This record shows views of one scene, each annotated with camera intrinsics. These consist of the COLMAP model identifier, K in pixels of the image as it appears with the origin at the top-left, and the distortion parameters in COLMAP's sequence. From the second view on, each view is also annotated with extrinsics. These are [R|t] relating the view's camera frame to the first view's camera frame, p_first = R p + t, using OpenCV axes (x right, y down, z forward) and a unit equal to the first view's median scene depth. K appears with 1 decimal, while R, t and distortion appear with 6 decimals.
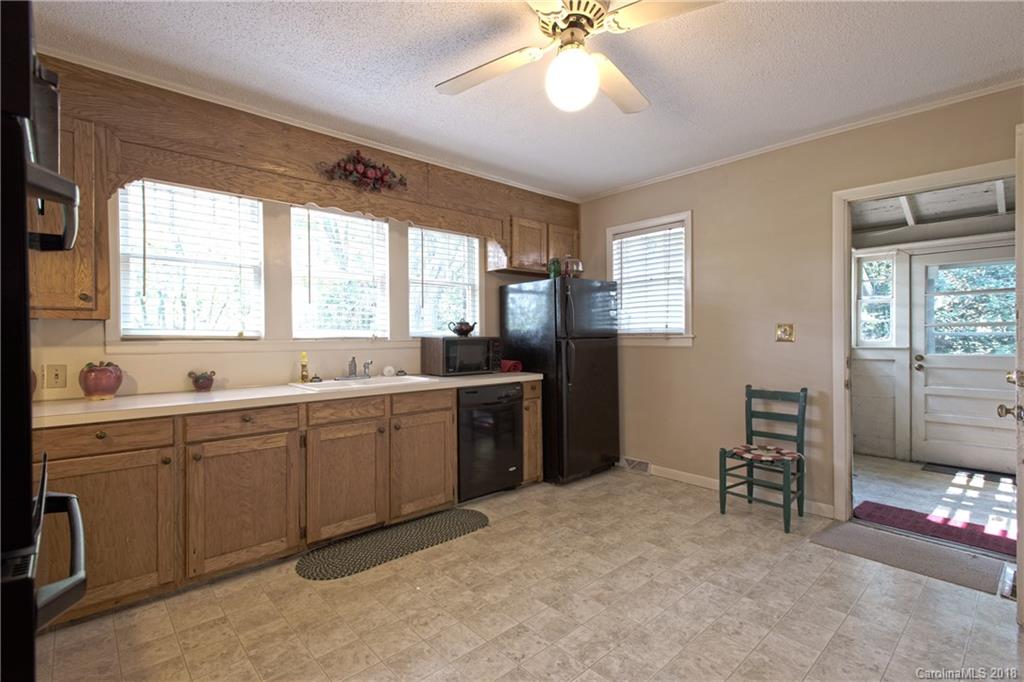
lens RADIAL K [[473.4, 0, 512.0], [0, 473.4, 341.0], [0, 0, 1]] dist [0.020512, -0.007580]
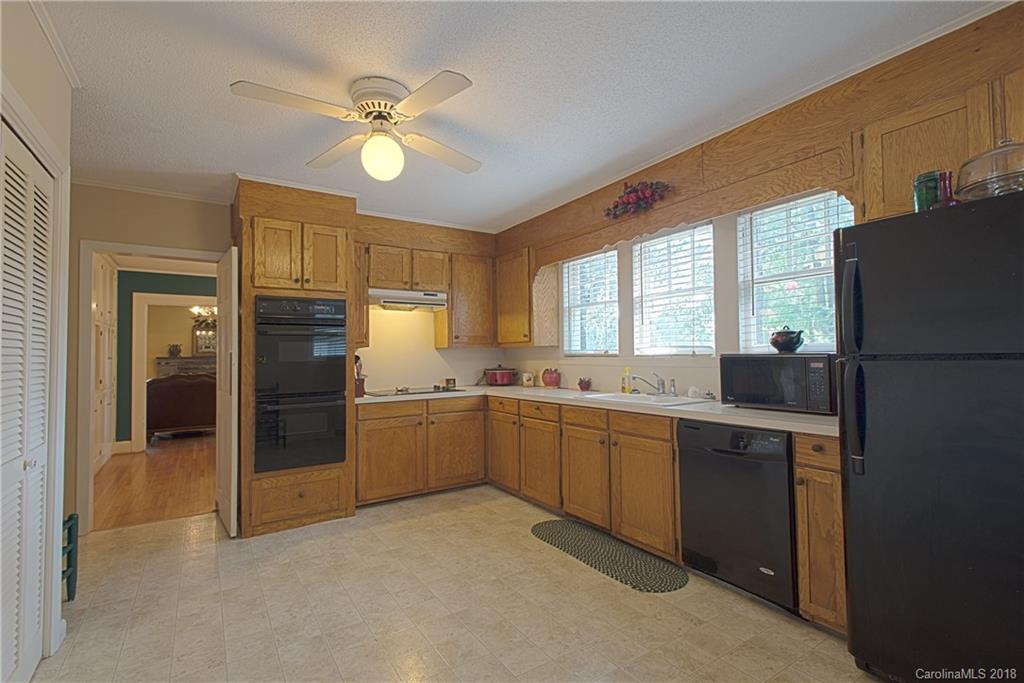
lens RADIAL K [[473.4, 0, 512.0], [0, 473.4, 341.5], [0, 0, 1]] dist [0.020512, -0.007580]
pose [[-0.161486, -0.022803, -0.986612, 0.661896], [0.006506, 0.999687, -0.024170, -0.011964], [0.986854, -0.010322, -0.161287, 0.775475]]
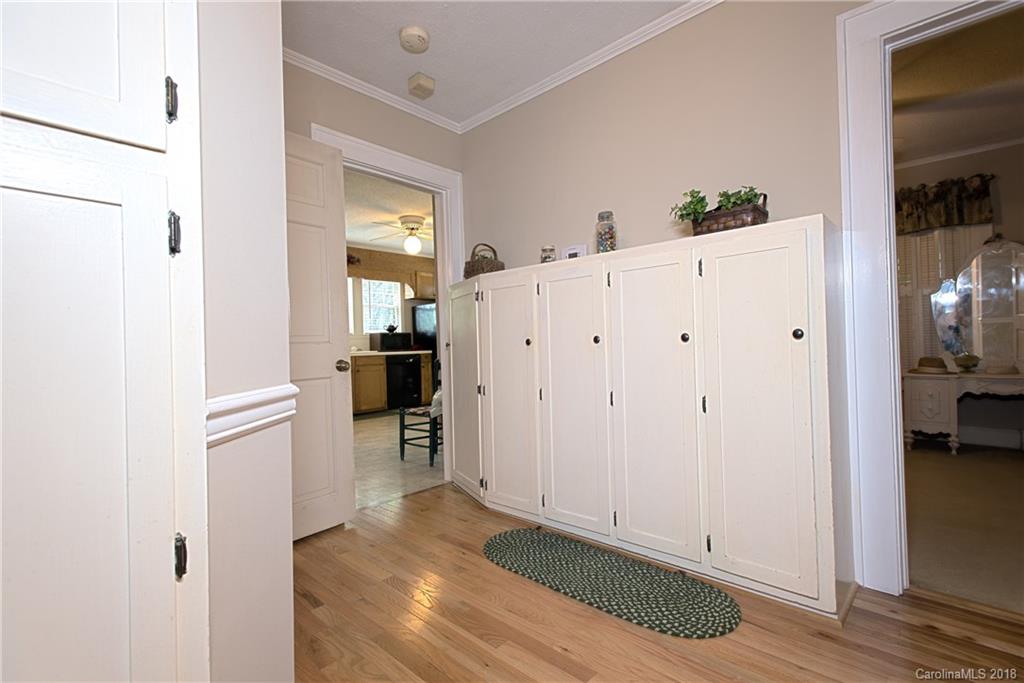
lens RADIAL K [[473.4, 0, 512.0], [0, 473.4, 341.5], [0, 0, 1]] dist [0.020512, -0.007580]
pose [[0.997091, -0.023969, 0.072356, 0.277087], [0.025318, 0.999521, -0.017795, 0.081366], [-0.071895, 0.019575, 0.997220, -1.102615]]
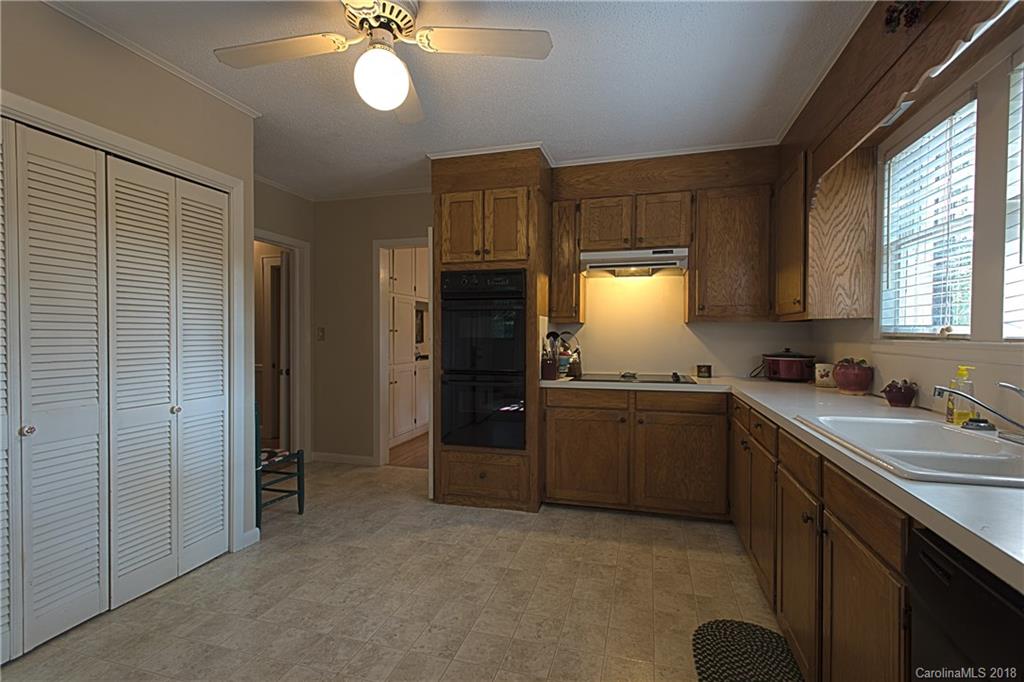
lens RADIAL K [[473.4, 0, 512.0], [0, 473.4, 341.0], [0, 0, 1]] dist [0.020512, -0.007580]
pose [[-0.849214, 0.011366, -0.527927, 0.215934], [-0.001167, 0.999725, 0.023401, -0.012343], [0.528048, 0.020488, -0.848968, 1.007233]]
